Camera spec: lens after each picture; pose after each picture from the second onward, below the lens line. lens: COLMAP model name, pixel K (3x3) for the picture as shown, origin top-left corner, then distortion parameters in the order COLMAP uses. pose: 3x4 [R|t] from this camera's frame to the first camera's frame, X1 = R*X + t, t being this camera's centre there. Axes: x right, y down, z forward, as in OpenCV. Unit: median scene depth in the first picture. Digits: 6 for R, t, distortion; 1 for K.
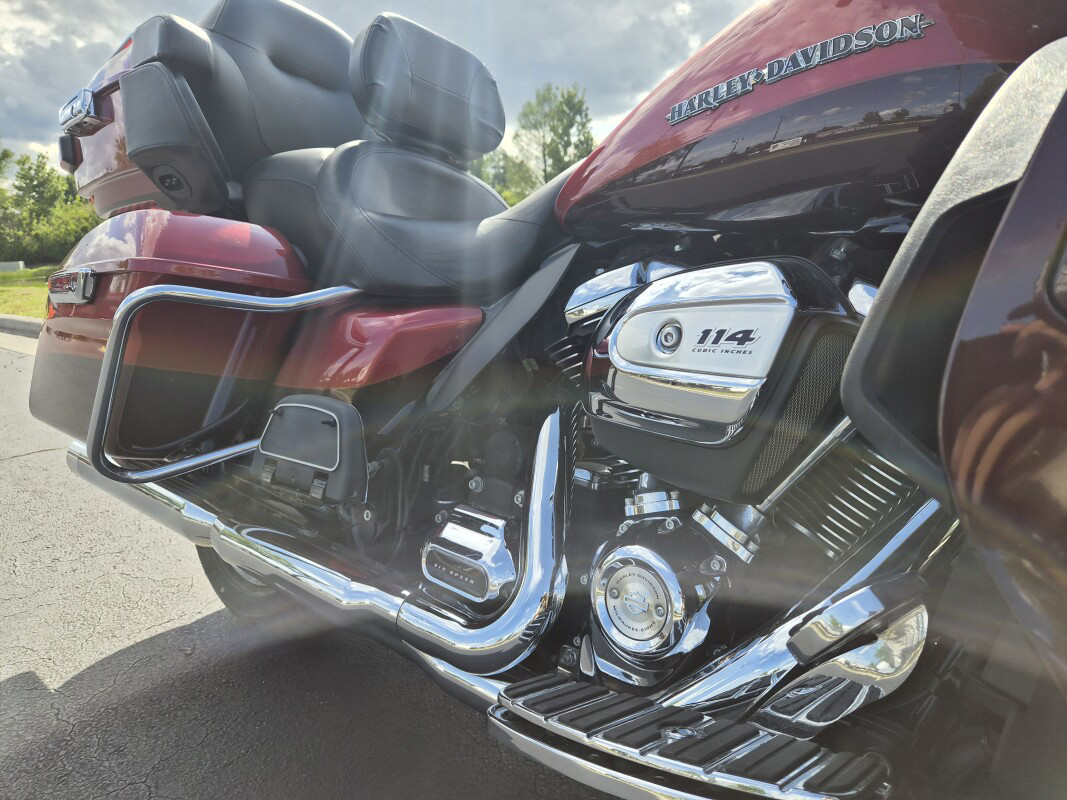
lens RADIAL K [[723.1, 0, 527.5], [0, 723.1, 390.1], [0, 0, 1]] dist [0.042937, -0.042252]
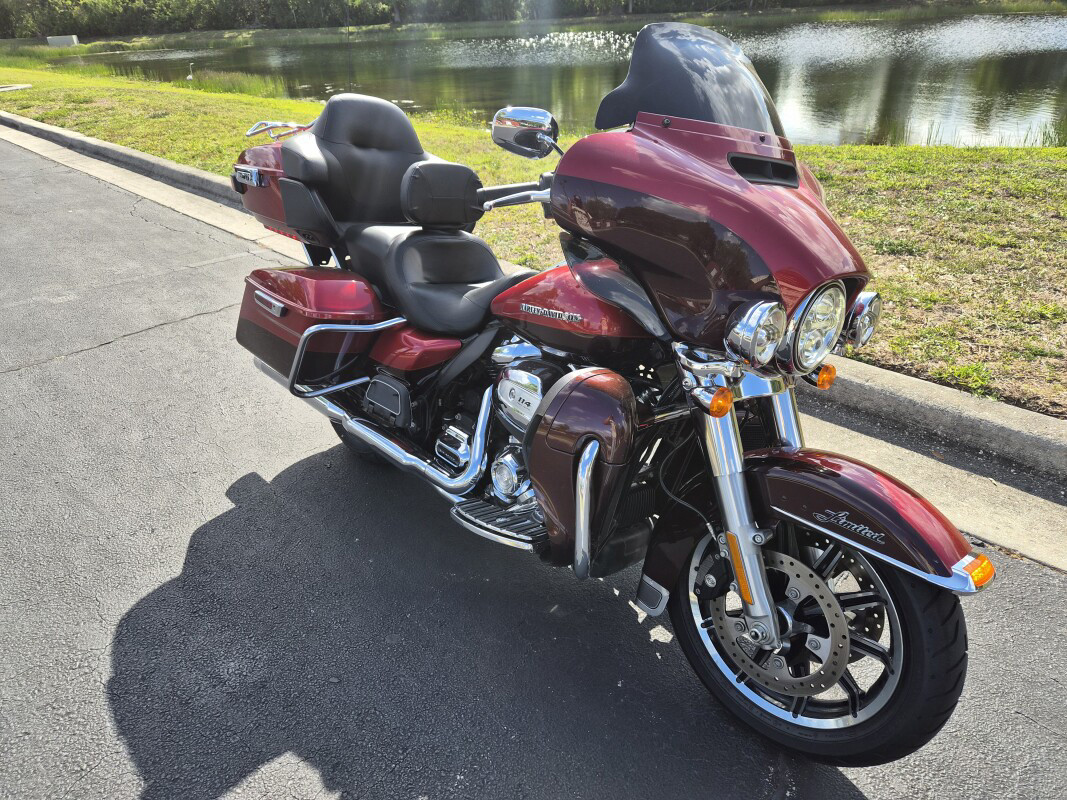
lens RADIAL K [[723.1, 0, 527.5], [0, 723.1, 390.1], [0, 0, 1]] dist [0.042937, -0.042252]
pose [[0.996261, 0.046275, -0.072962, 0.317258], [-0.024142, 0.959937, 0.279176, -0.608858], [0.082958, -0.276370, 0.957464, -1.189062]]
